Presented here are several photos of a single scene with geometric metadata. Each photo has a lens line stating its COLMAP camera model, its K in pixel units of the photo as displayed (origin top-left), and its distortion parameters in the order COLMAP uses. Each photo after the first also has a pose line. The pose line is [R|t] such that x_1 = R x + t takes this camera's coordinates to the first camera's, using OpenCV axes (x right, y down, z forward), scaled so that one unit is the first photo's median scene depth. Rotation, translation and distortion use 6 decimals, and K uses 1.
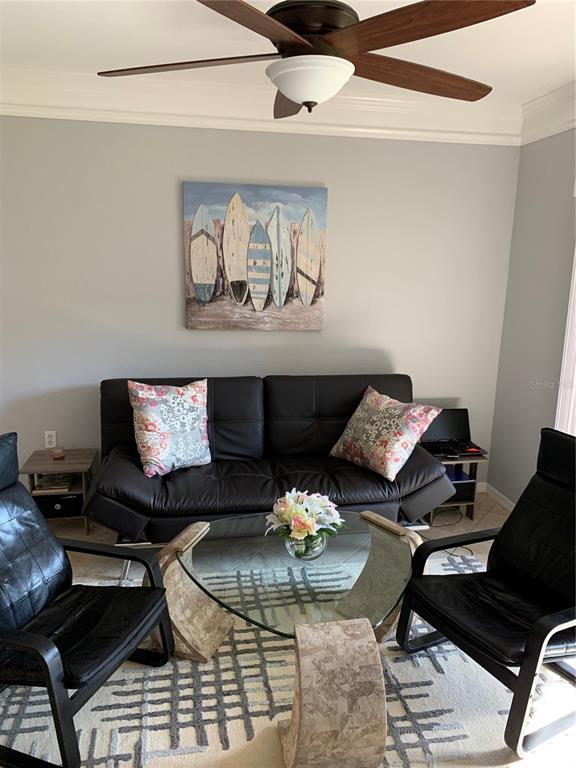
lens RADIAL K [[583.2, 0, 287.9], [0, 583.2, 387.7], [0, 0, 1]] dist [0.012149, -0.023082]
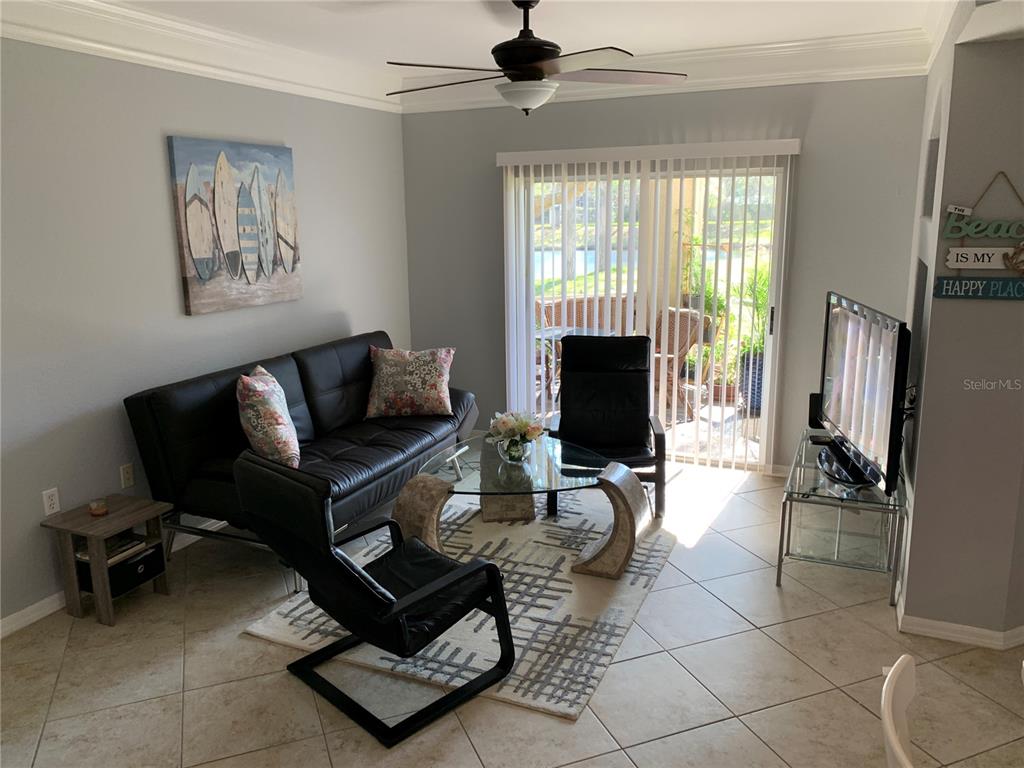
lens RADIAL K [[777.6, 0, 516.0], [0, 777.6, 381.6], [0, 0, 1]] dist [0.012149, -0.023082]
pose [[0.551521, -0.210838, 0.807076, -0.829605], [0.203287, 0.972331, 0.115091, -0.043652], [-0.809011, 0.100593, 0.579121, 0.011851]]
